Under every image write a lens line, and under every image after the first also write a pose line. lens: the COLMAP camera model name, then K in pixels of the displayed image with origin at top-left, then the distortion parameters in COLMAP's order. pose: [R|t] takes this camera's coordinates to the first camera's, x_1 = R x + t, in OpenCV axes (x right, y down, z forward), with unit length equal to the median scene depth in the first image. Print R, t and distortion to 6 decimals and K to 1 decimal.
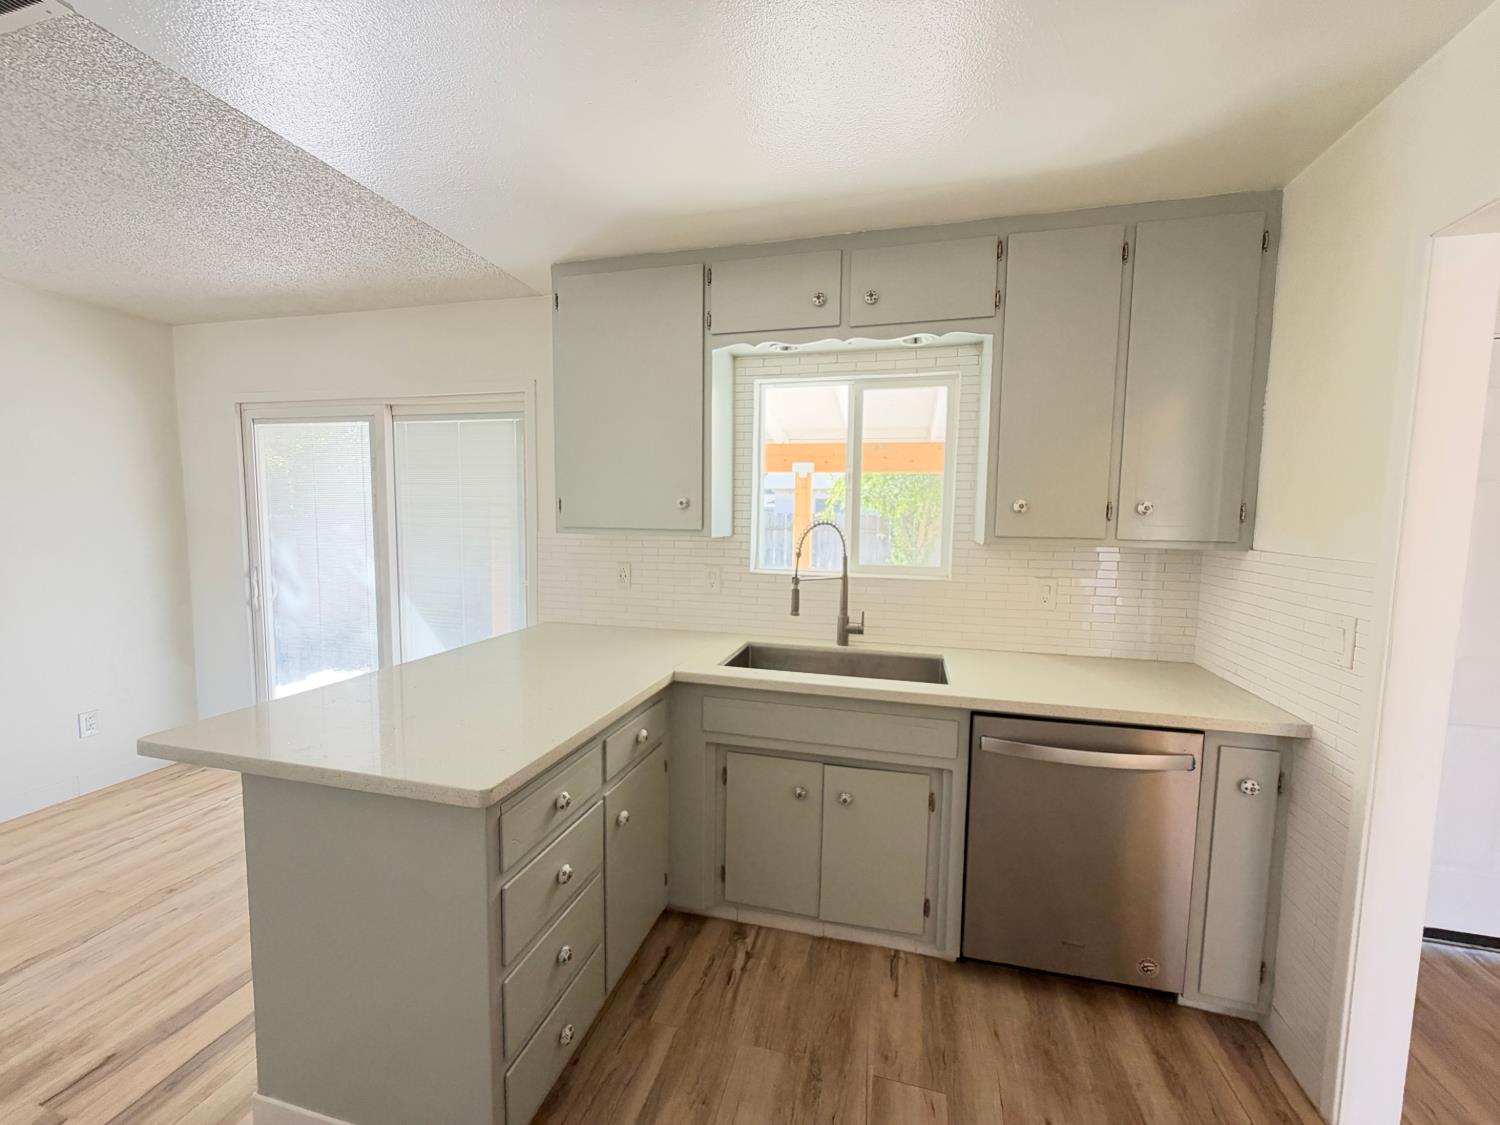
lens RADIAL K [[592.2, 0, 750.8], [0, 592.2, 560.3], [0, 0, 1]] dist [-0.009966, 0.000205]
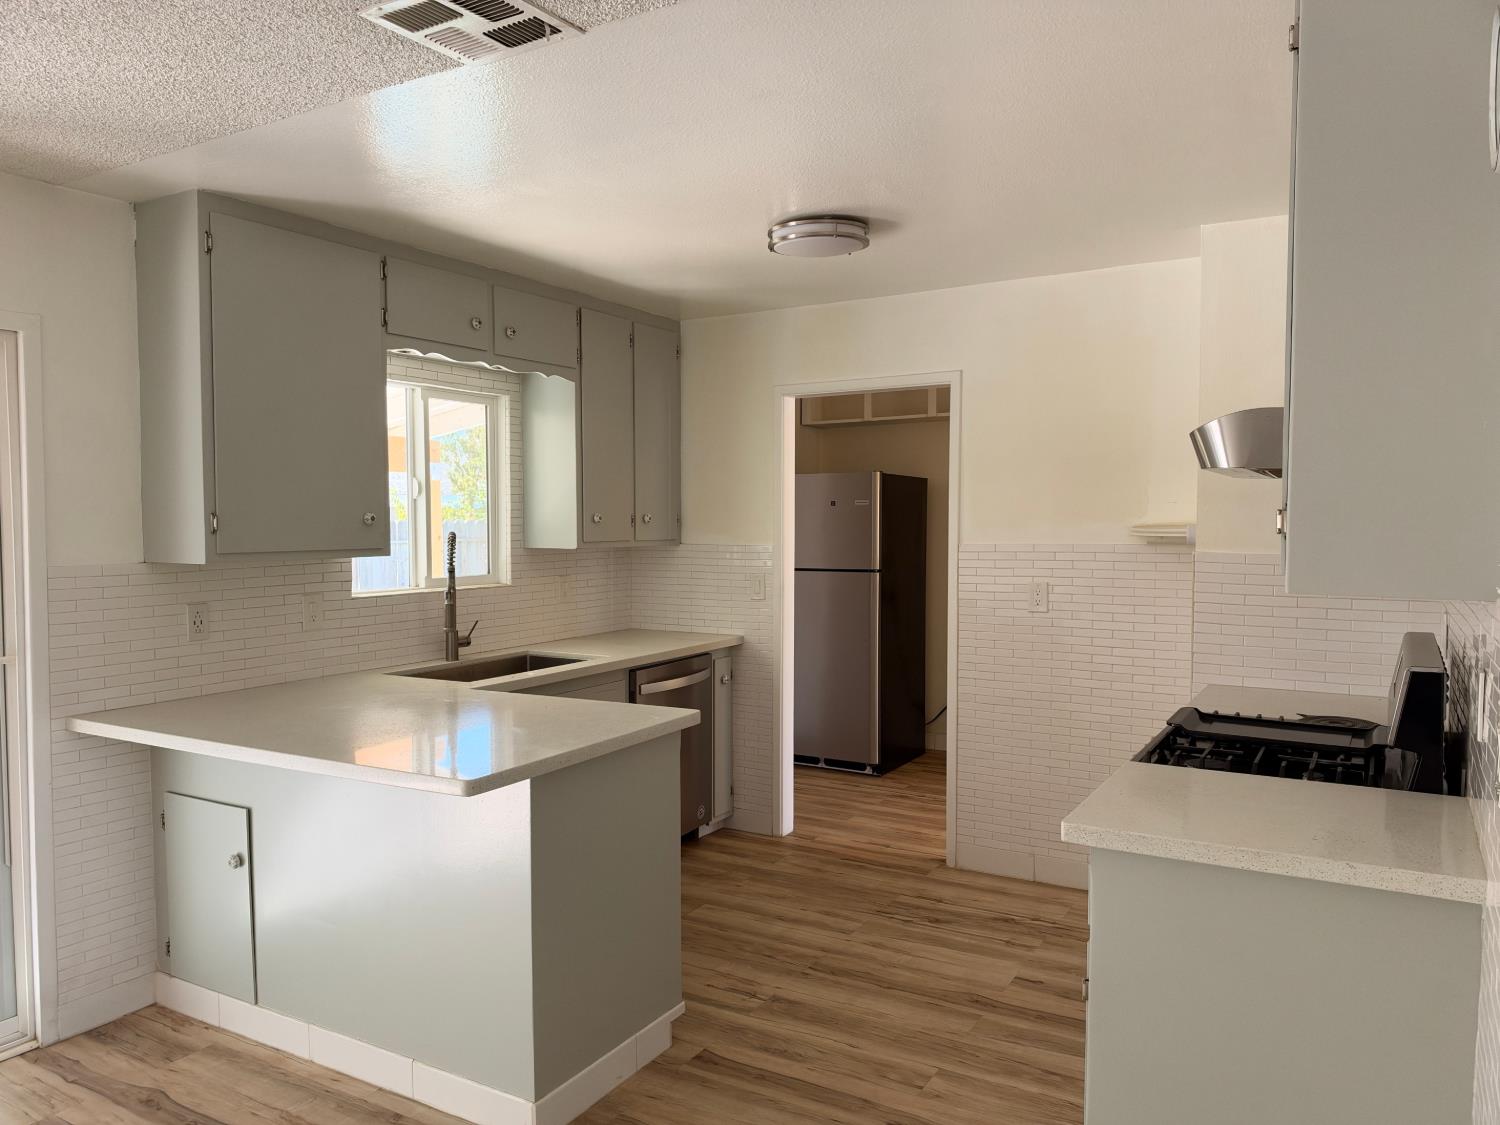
lens RADIAL K [[1083.8, 0, 748.5], [0, 1083.8, 571.5], [0, 0, 1]] dist [0.064588, -0.106490]
pose [[0.258300, -0.058935, 0.964265, -1.594302], [0.088331, 0.995397, 0.037176, -0.029172], [-0.962018, 0.075572, 0.262317, 0.059413]]
